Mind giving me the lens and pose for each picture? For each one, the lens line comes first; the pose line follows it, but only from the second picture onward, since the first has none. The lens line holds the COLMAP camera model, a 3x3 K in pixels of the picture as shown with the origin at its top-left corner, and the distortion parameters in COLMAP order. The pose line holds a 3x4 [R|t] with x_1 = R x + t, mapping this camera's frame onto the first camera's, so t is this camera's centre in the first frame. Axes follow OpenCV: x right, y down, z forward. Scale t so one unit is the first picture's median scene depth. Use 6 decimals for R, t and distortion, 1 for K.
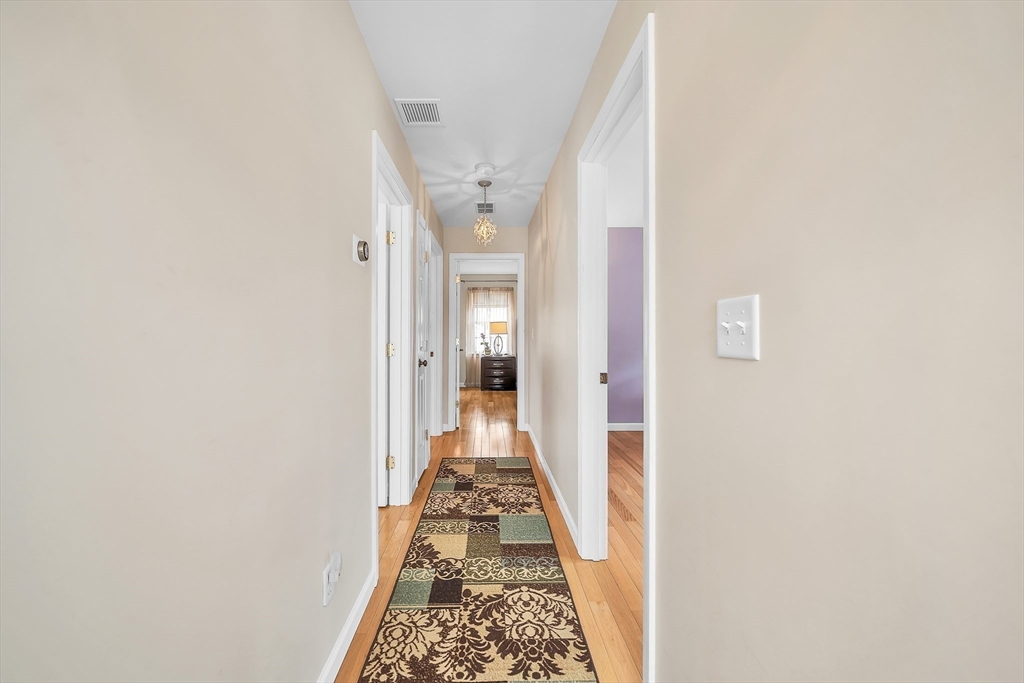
lens RADIAL K [[376.7, 0, 508.0], [0, 376.7, 332.0], [0, 0, 1]] dist [0.000008, -0.000085]
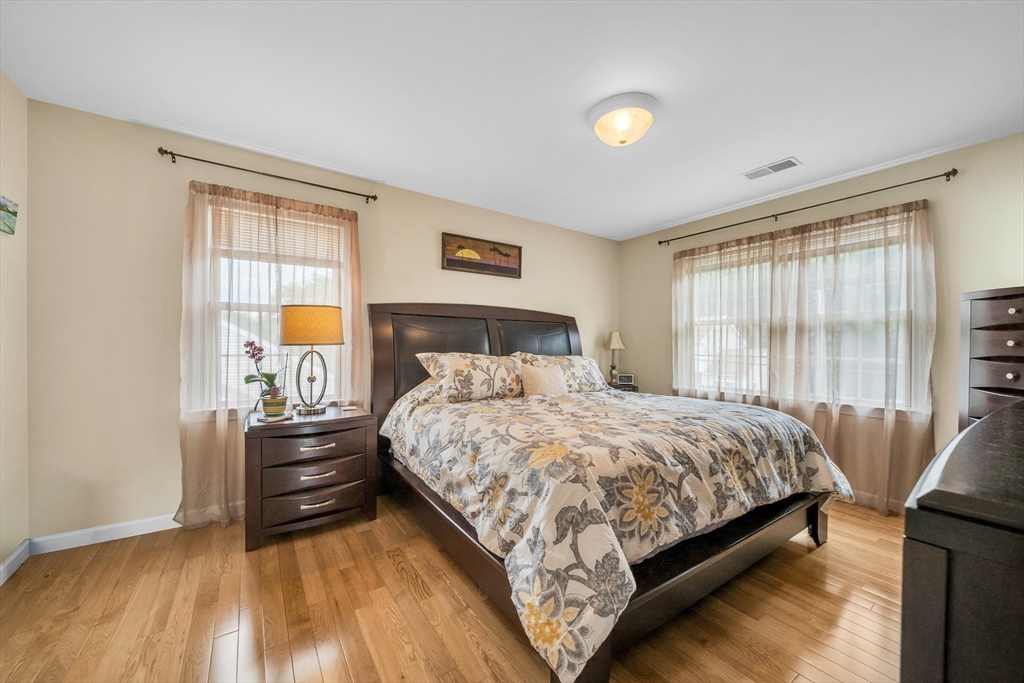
lens RADIAL K [[376.7, 0, 508.0], [0, 376.7, 332.0], [0, 0, 1]] dist [0.000008, -0.000085]
pose [[0.863445, 0.001839, 0.504440, -0.043341], [0.004371, 0.999929, -0.011128, -0.000874], [-0.504424, 0.011813, 0.863375, 0.638698]]
